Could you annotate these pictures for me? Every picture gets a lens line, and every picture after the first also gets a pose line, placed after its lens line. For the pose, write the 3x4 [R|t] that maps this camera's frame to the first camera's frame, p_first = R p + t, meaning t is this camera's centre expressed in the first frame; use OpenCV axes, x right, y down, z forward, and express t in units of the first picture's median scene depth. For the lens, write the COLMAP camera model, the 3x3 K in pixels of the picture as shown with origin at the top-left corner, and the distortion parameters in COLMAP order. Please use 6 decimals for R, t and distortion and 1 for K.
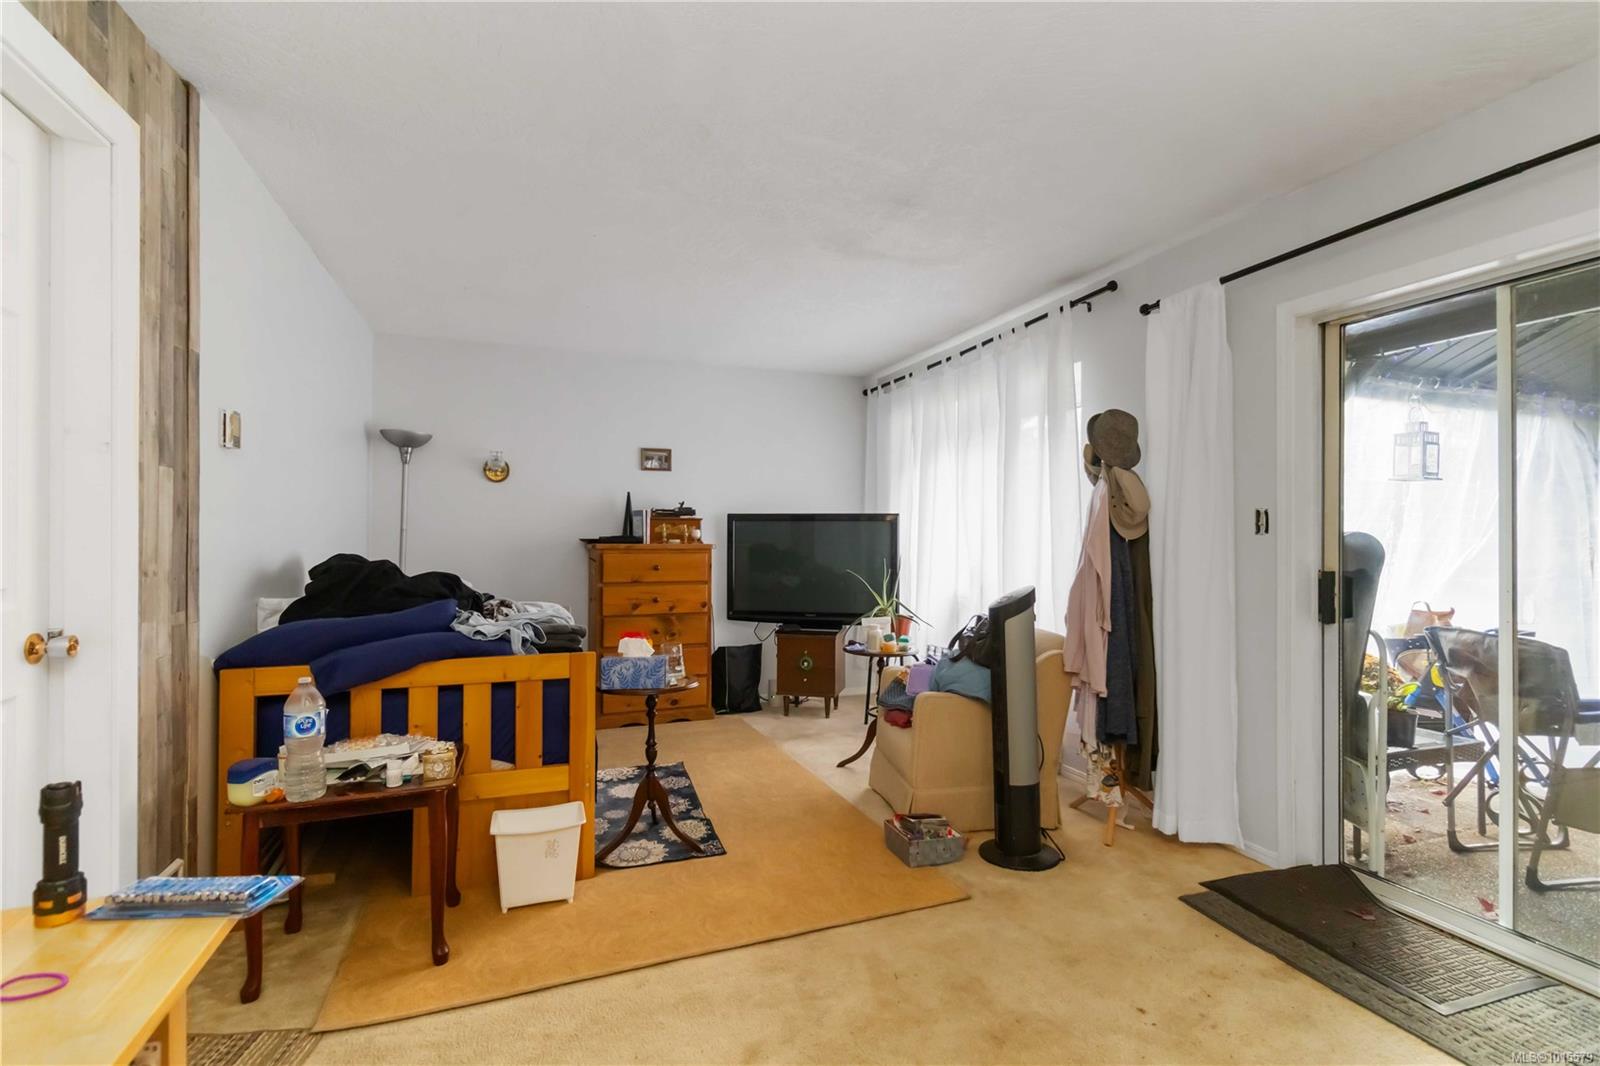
lens RADIAL K [[742.7, 0, 816.0], [0, 742.7, 537.9], [0, 0, 1]] dist [0.003660, -0.001566]
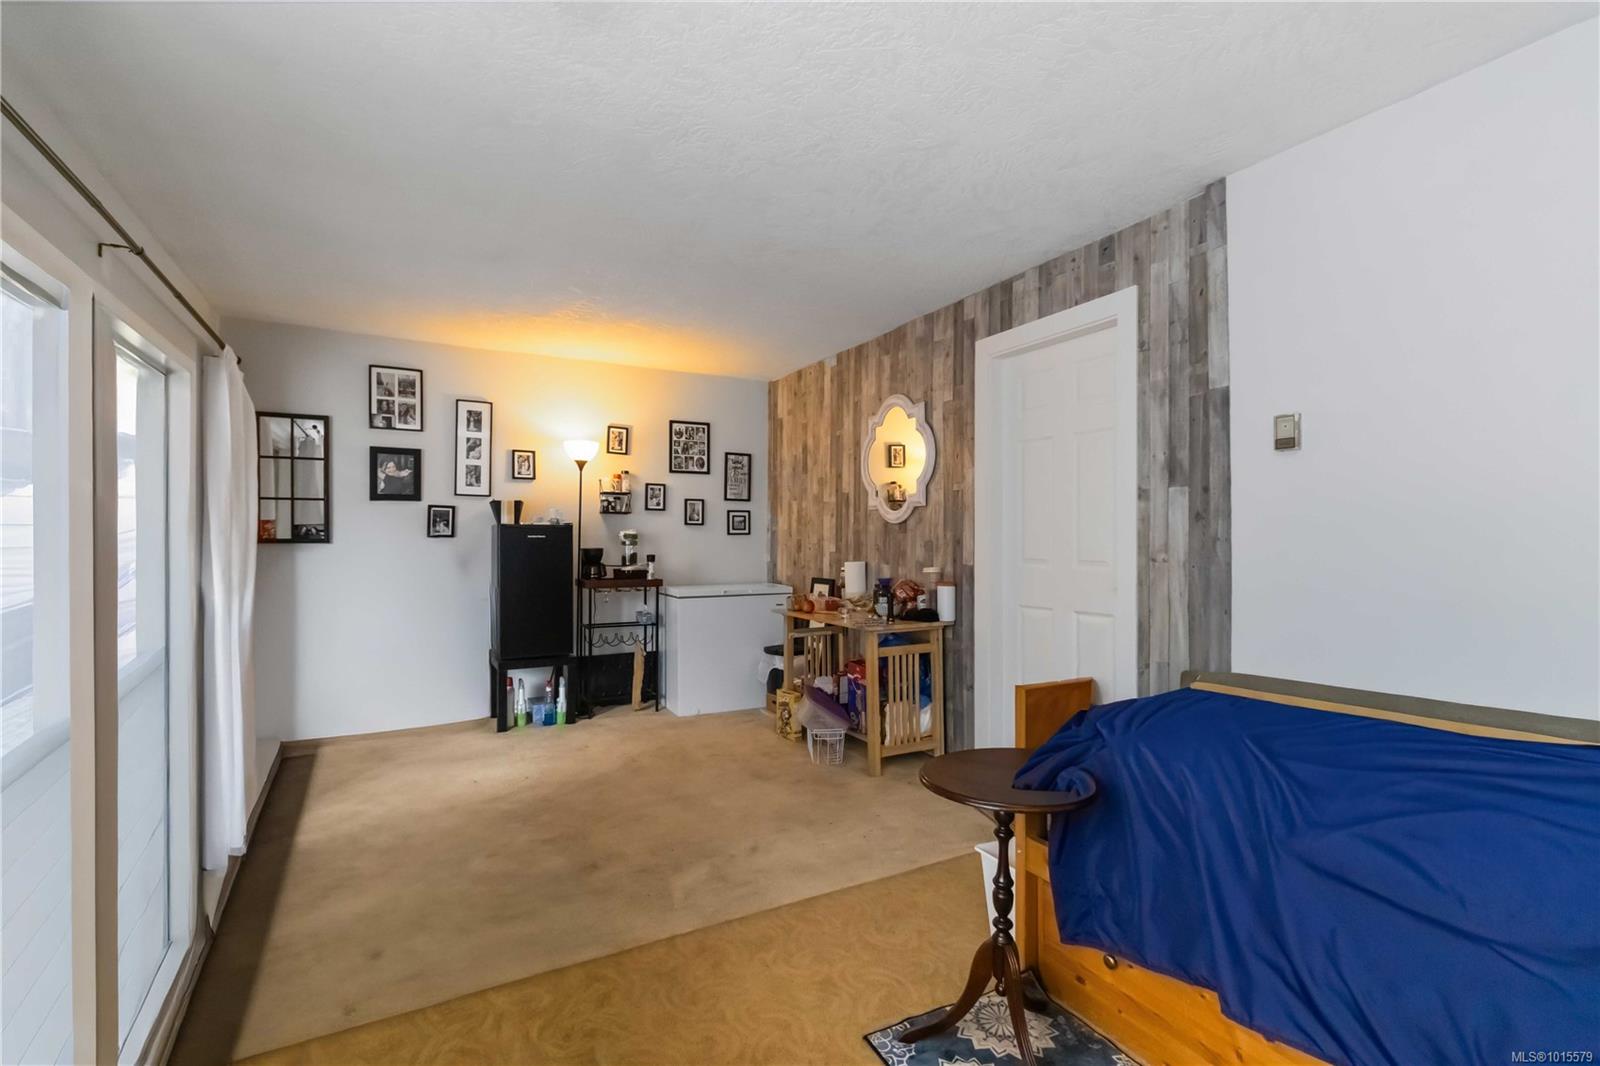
lens RADIAL K [[742.7, 0, 825.9], [0, 742.7, 541.4], [0, 0, 1]] dist [0.003660, -0.001566]
pose [[-0.989821, -0.008443, -0.142067, -0.002858], [-0.008789, 0.999960, 0.001806, 0.009243], [0.142046, 0.003036, -0.989855, 1.687774]]
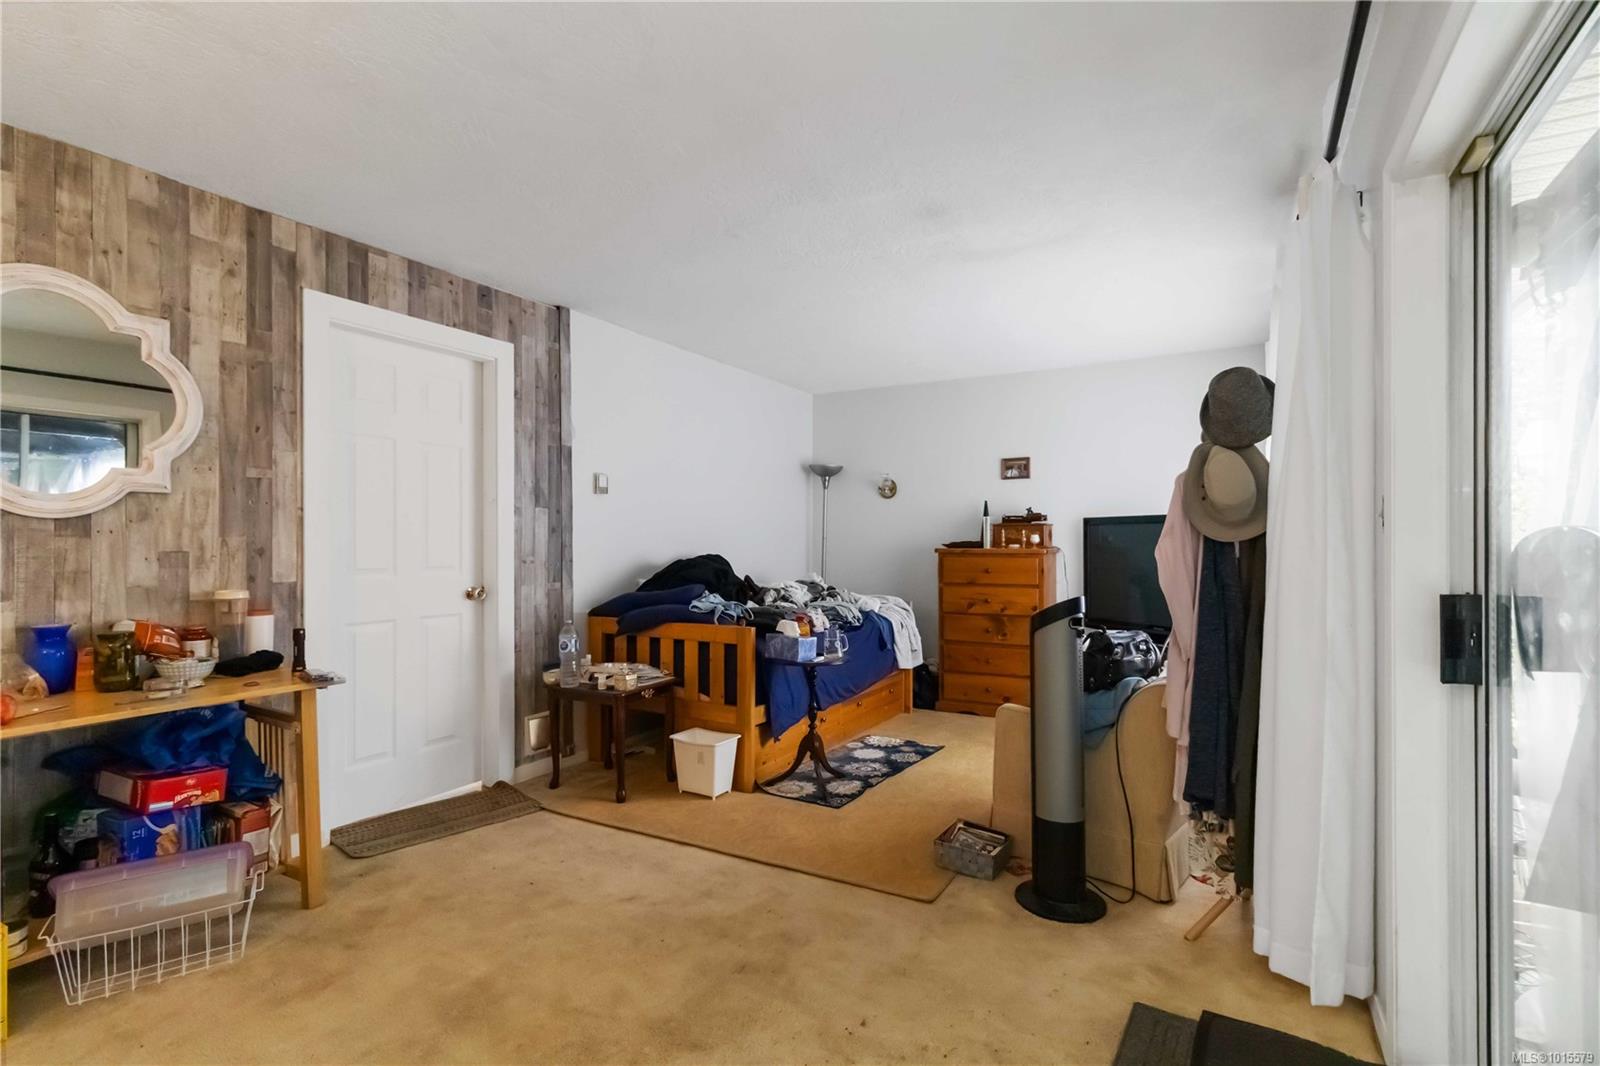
lens RADIAL K [[742.7, 0, 819.9], [0, 742.7, 540.6], [0, 0, 1]] dist [0.003660, -0.001566]
pose [[0.633739, -0.008063, -0.773505, 0.815884], [0.003773, 0.999966, -0.007331, 0.006224], [0.773538, 0.001727, 0.633748, 0.235048]]
